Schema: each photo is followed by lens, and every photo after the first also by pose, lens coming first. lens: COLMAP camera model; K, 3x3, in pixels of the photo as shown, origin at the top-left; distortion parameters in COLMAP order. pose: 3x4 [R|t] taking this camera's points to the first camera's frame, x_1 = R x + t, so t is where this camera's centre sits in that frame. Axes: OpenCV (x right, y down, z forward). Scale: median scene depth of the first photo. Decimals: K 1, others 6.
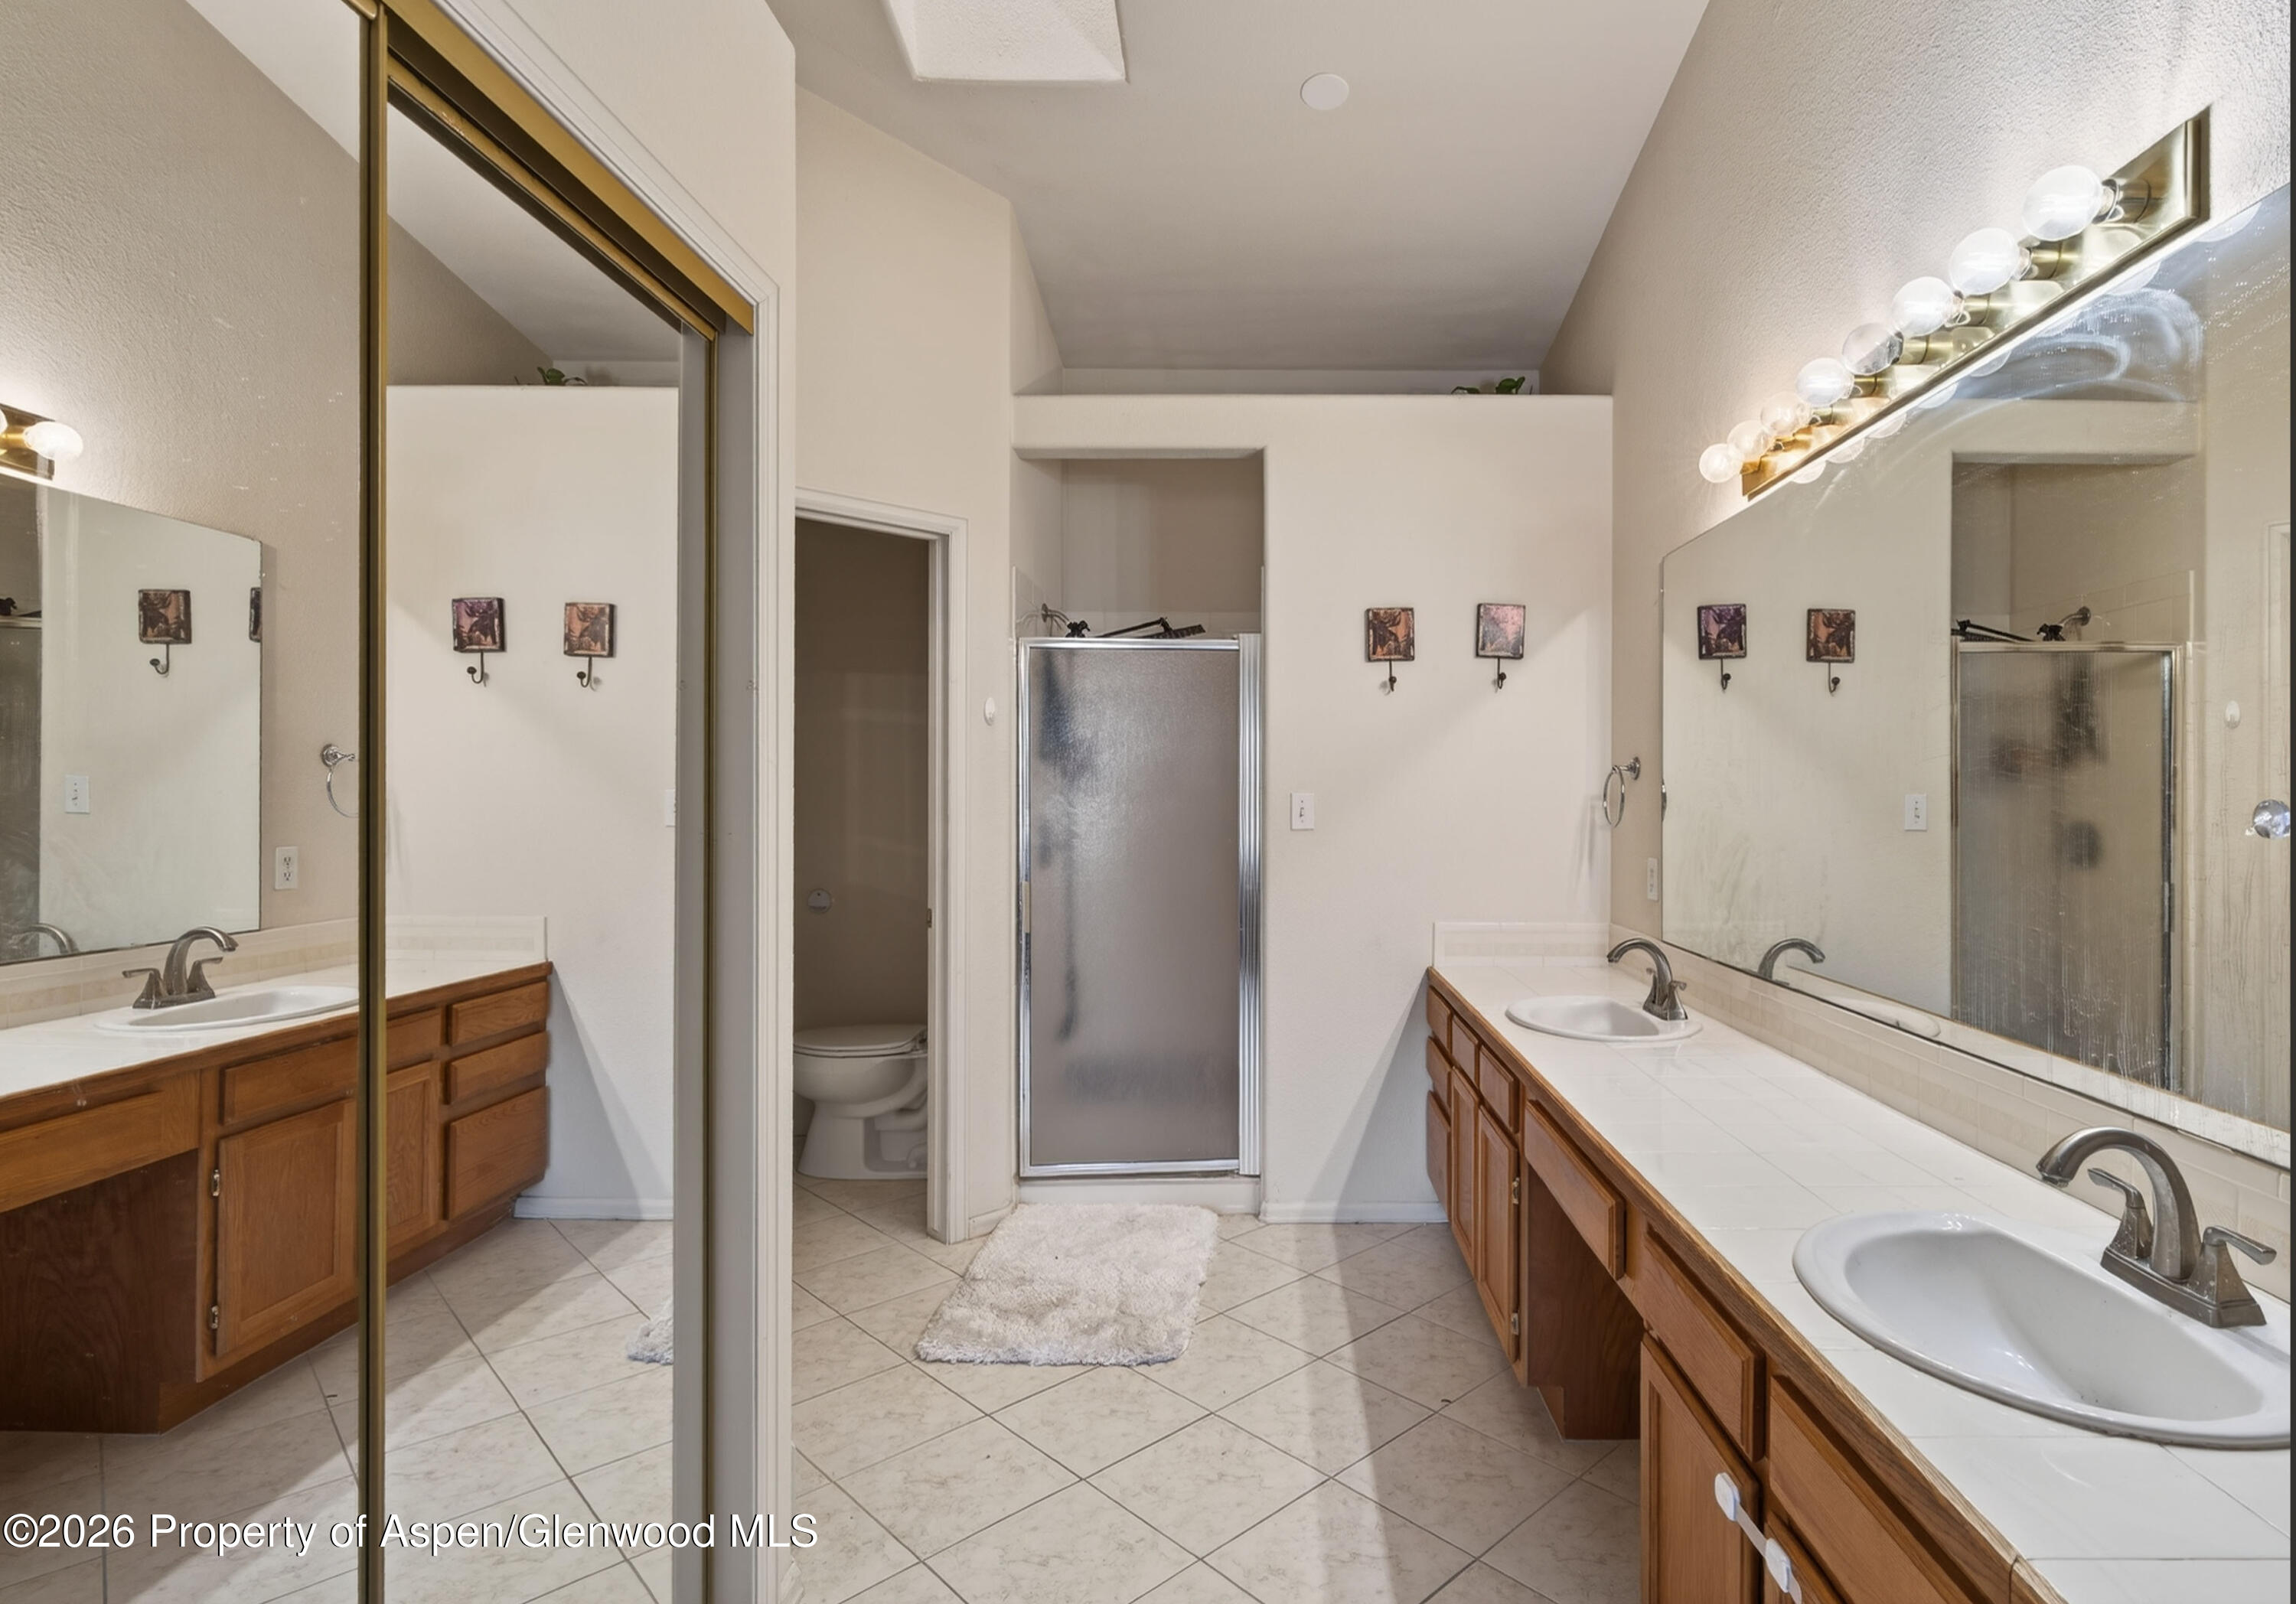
lens RADIAL K [[1189.1, 0, 1267.3], [0, 1189.1, 800.7], [0, 0, 1]] dist [-0.003173, -0.000509]
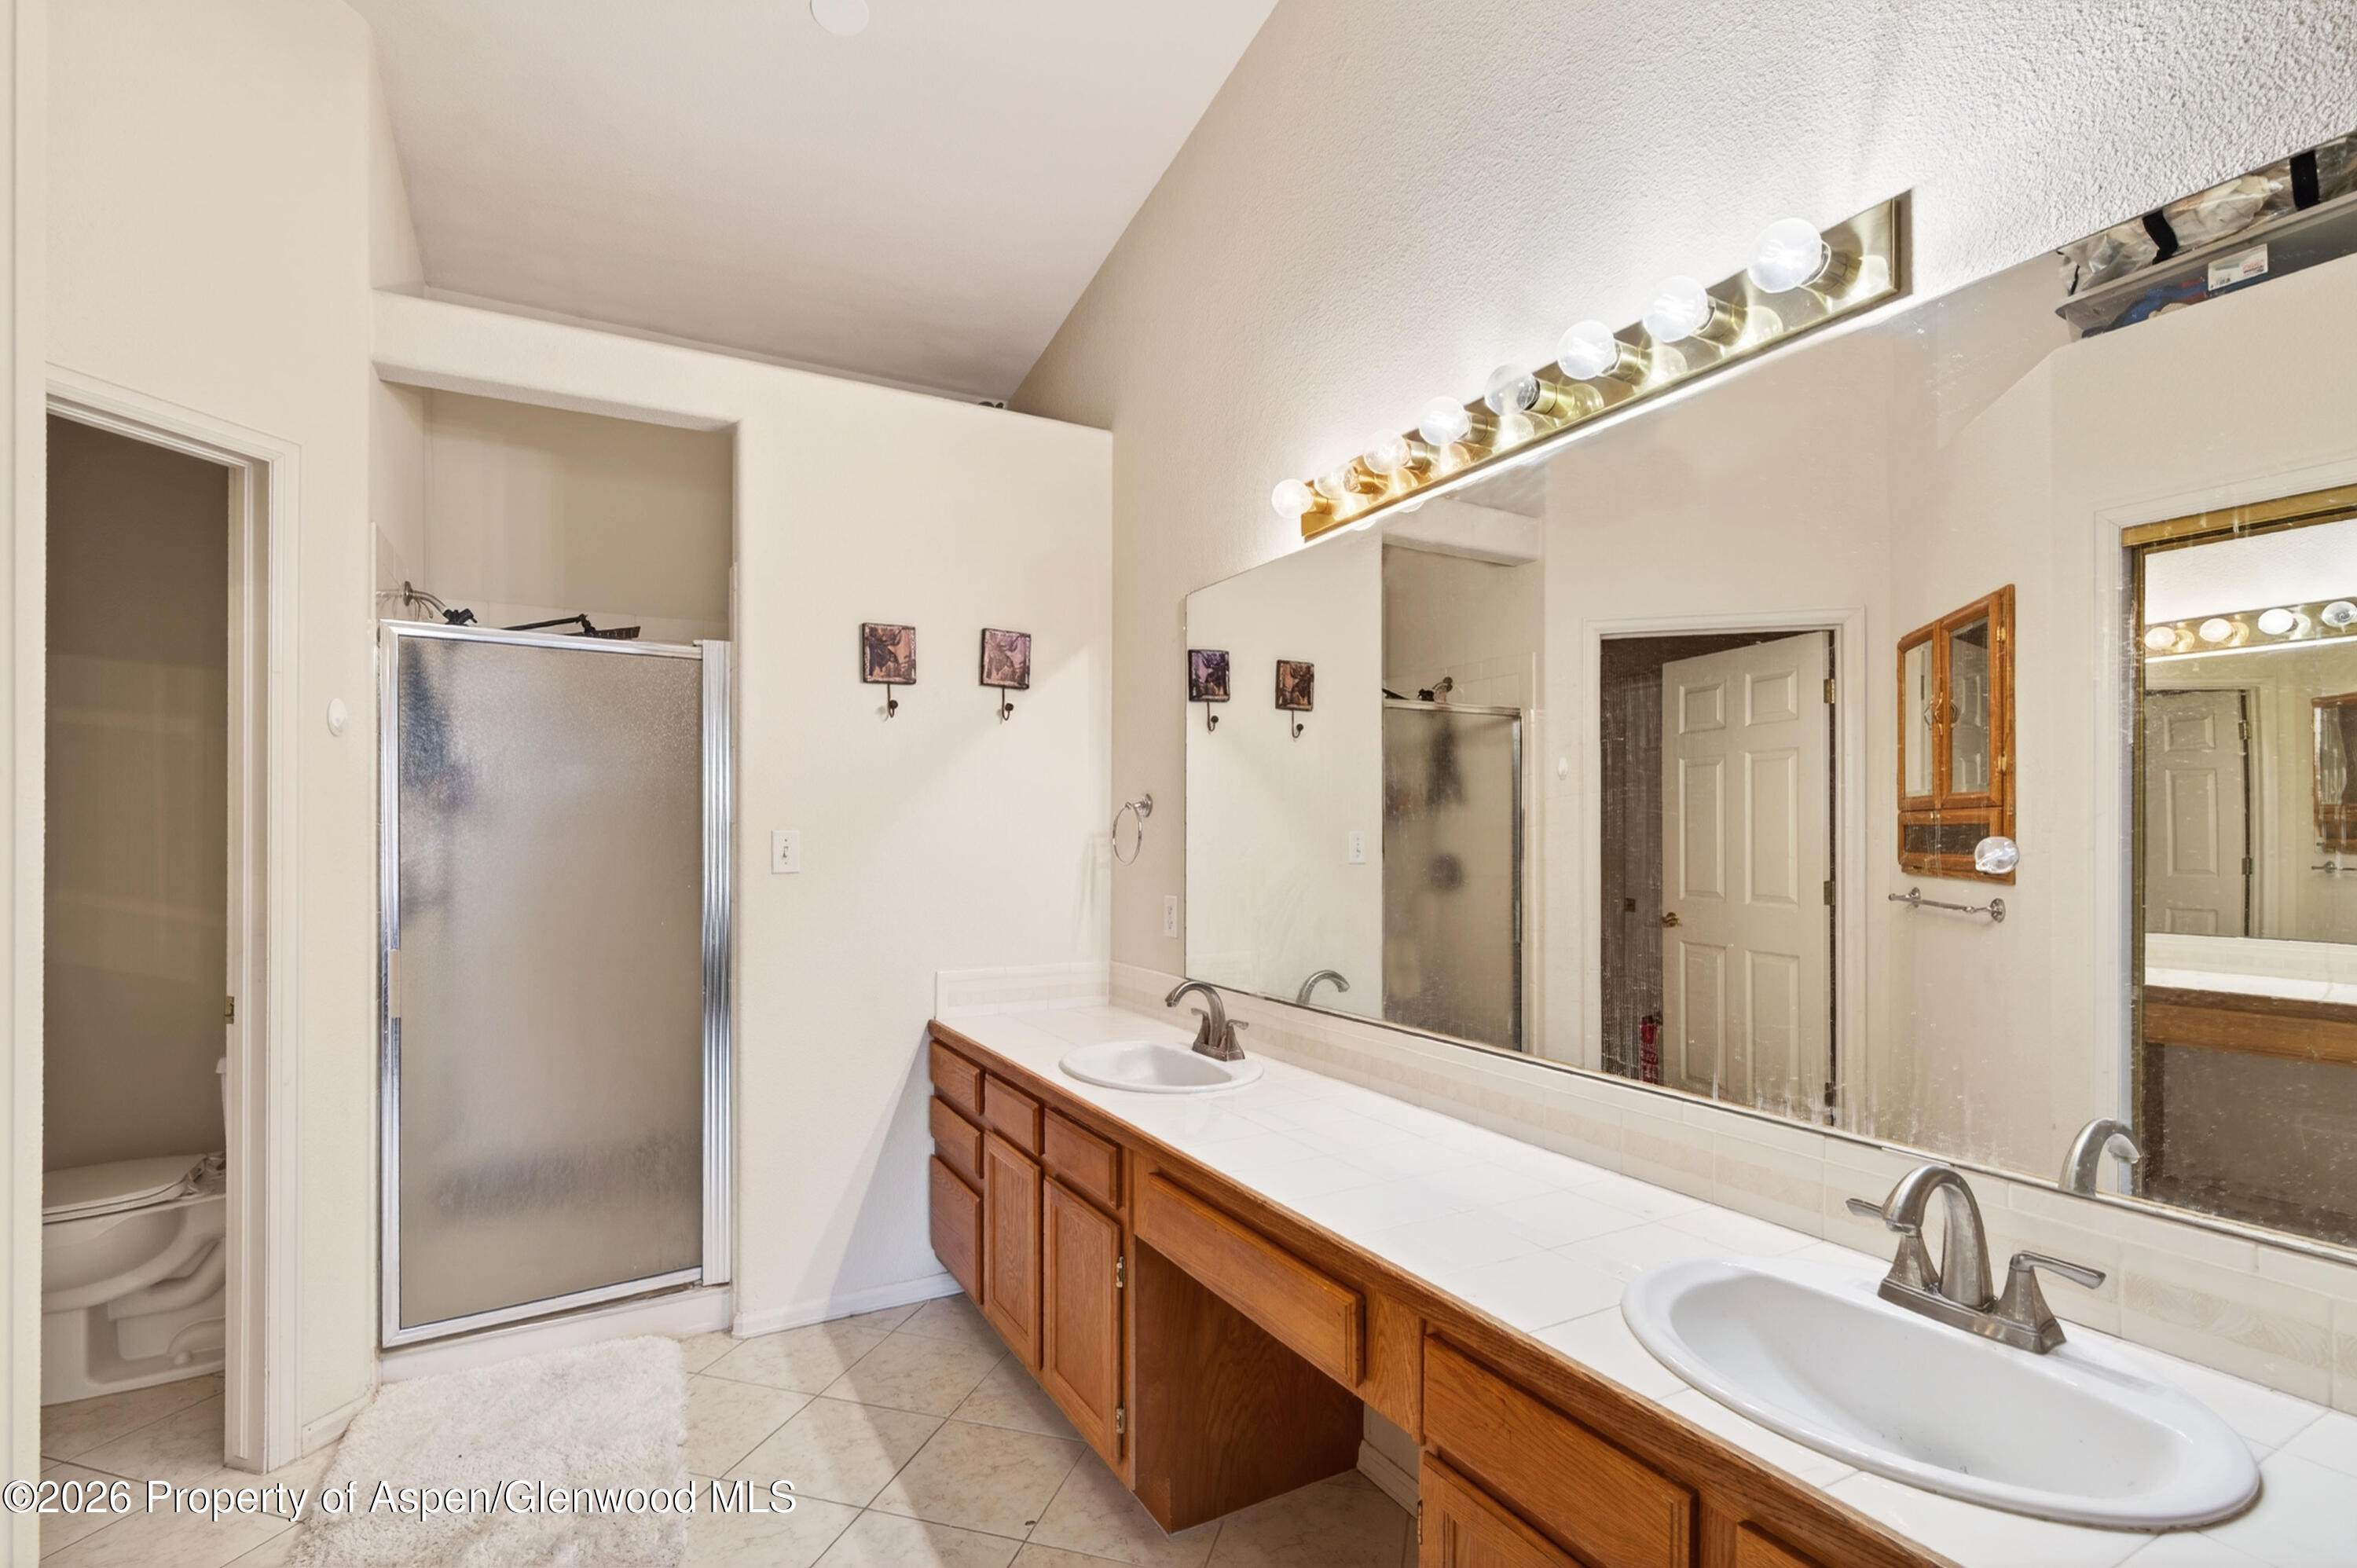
lens RADIAL K [[1092.8, 0, 1177.3], [0, 1092.8, 831.4], [0, 0, 1]] dist [0.001493, -0.000032]
pose [[0.879856, -0.000357, 0.475241, -0.098414], [0.002403, 0.999990, -0.003698, -0.001890], [-0.475235, 0.004395, 0.879848, 0.168785]]
